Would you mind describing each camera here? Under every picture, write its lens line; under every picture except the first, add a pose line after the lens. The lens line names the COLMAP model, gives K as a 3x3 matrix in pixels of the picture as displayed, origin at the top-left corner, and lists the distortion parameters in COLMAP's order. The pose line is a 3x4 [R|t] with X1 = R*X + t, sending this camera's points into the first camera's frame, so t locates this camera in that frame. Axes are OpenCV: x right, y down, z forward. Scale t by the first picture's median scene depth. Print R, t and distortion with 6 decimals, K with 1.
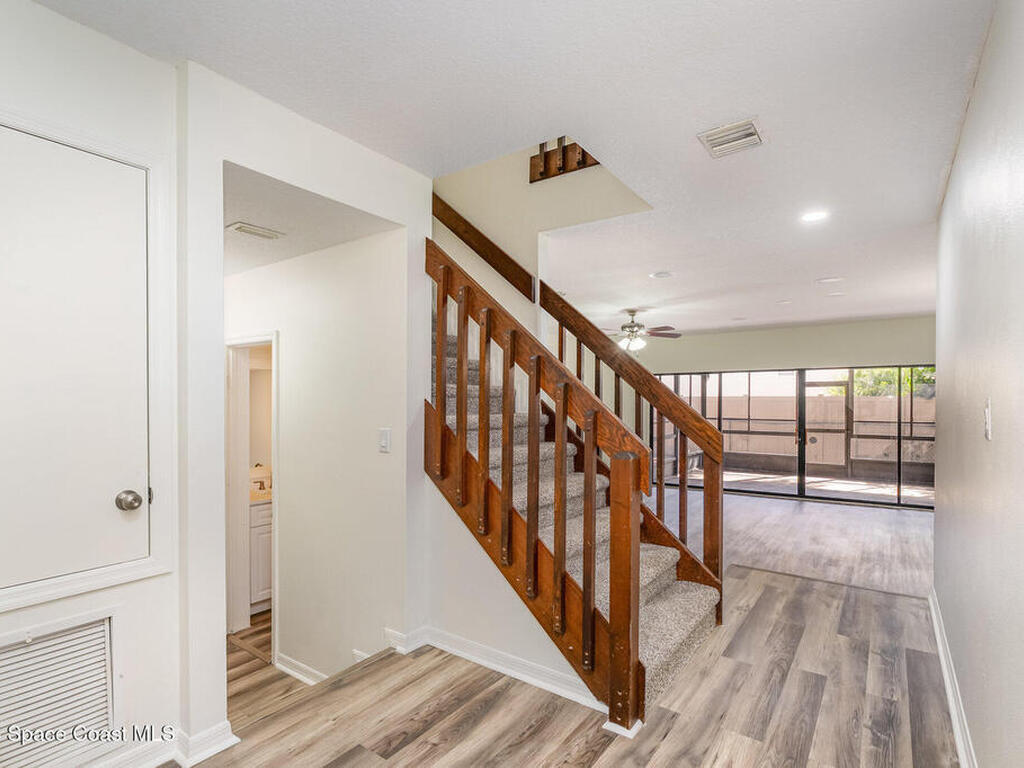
lens RADIAL K [[521.6, 0, 502.6], [0, 521.6, 411.7], [0, 0, 1]] dist [0.000457, 0.000202]
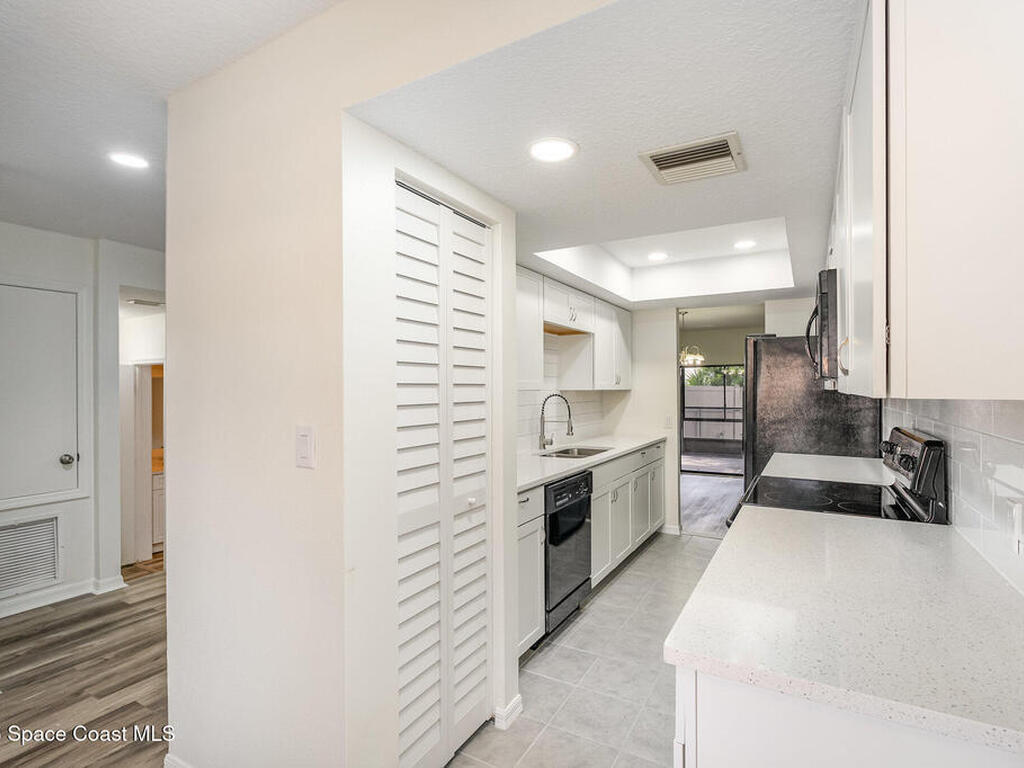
lens RADIAL K [[521.6, 0, 503.9], [0, 521.6, 388.0], [0, 0, 1]] dist [0.000457, 0.000202]
pose [[0.996130, -0.002451, 0.087853, 0.744746], [0.003595, 0.999911, -0.012868, -0.068385], [-0.087814, 0.013134, 0.996050, -1.094867]]
